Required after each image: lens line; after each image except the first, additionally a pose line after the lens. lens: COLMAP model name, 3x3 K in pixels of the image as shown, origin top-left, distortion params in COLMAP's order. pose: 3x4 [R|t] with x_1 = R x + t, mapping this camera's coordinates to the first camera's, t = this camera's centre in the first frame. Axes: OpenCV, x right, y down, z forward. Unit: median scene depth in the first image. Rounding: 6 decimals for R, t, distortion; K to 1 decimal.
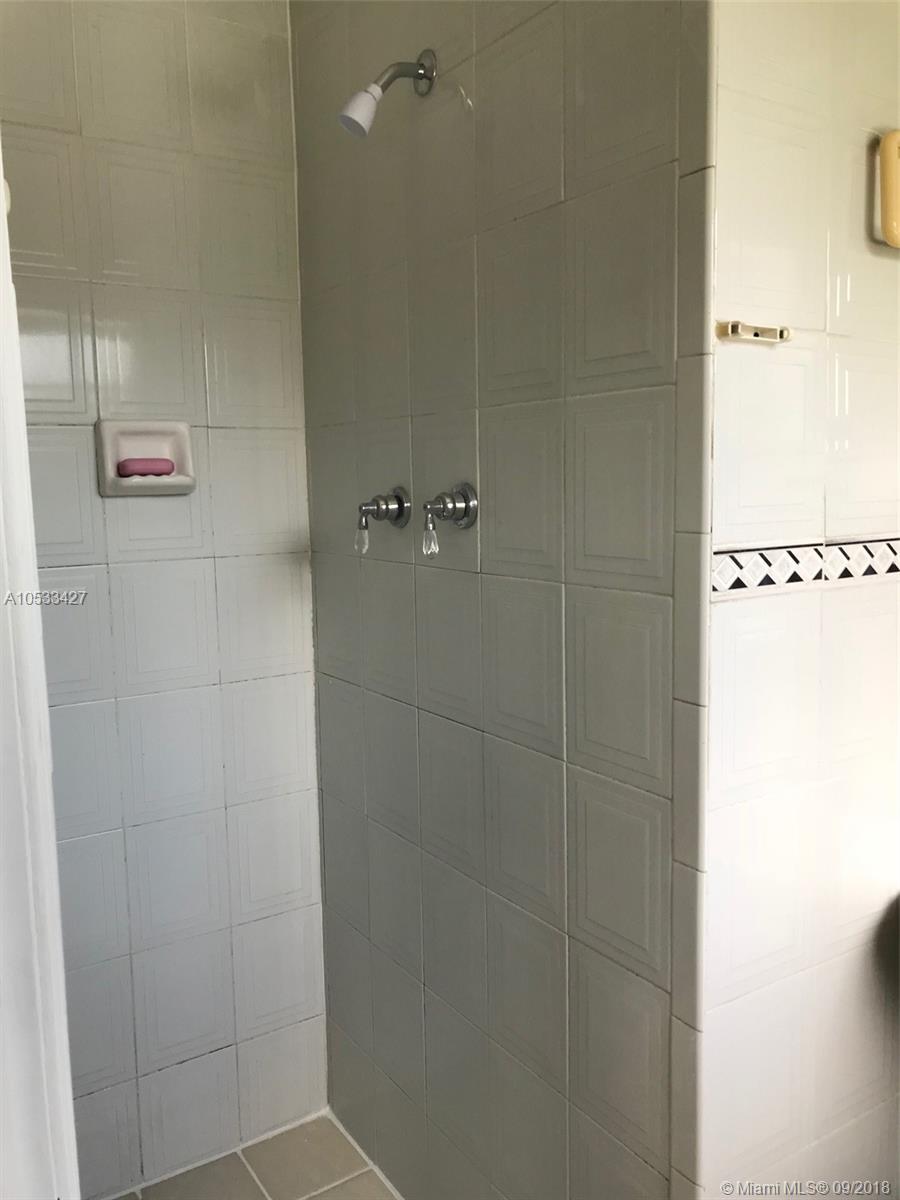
lens RADIAL K [[997.3, 0, 451.1], [0, 997.3, 598.3], [0, 0, 1]] dist [0.009648, 0.001896]
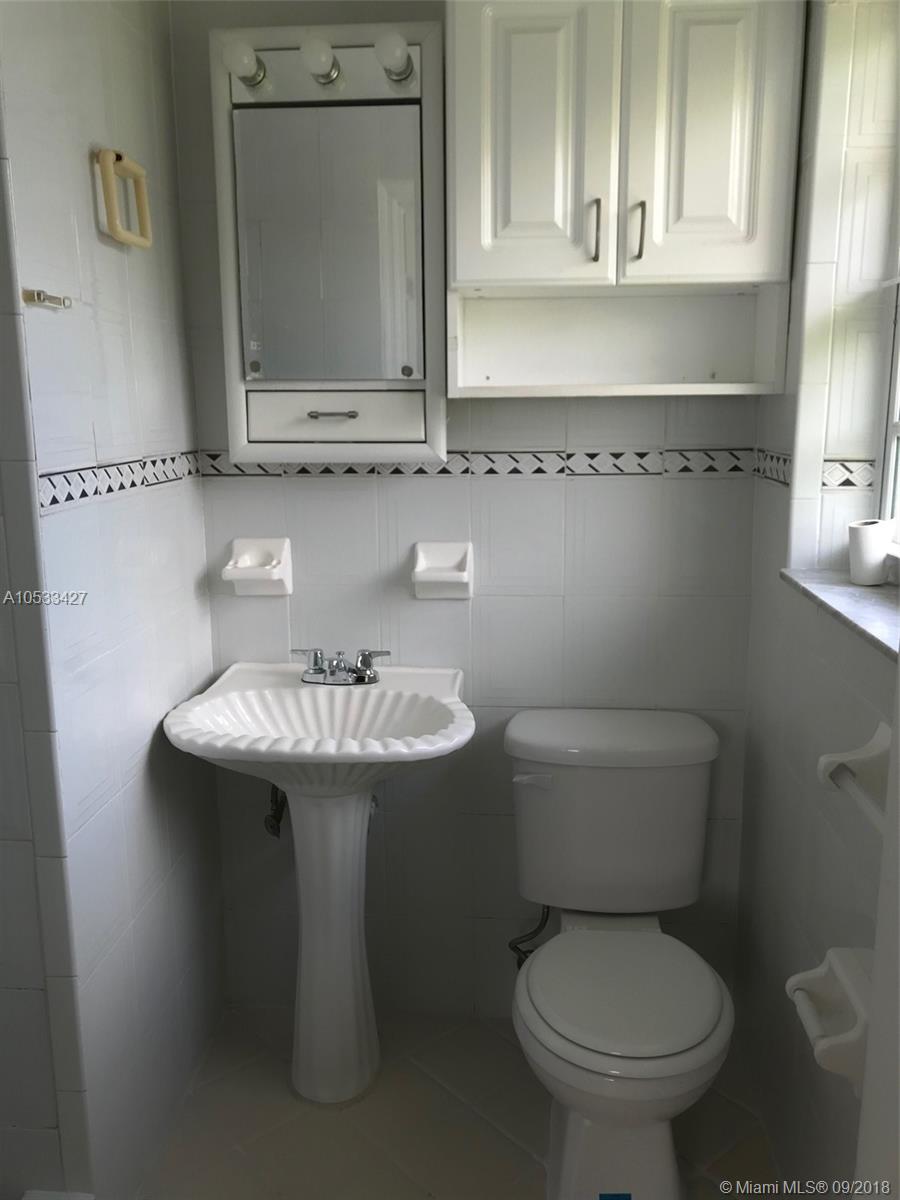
lens RADIAL K [[997.3, 0, 449.2], [0, 997.3, 601.3], [0, 0, 1]] dist [0.009648, 0.001896]
pose [[0.600670, -0.145929, 0.786066, -0.431243], [0.092805, 0.989281, 0.112738, 0.015968], [-0.794092, 0.005233, 0.607775, -0.166912]]
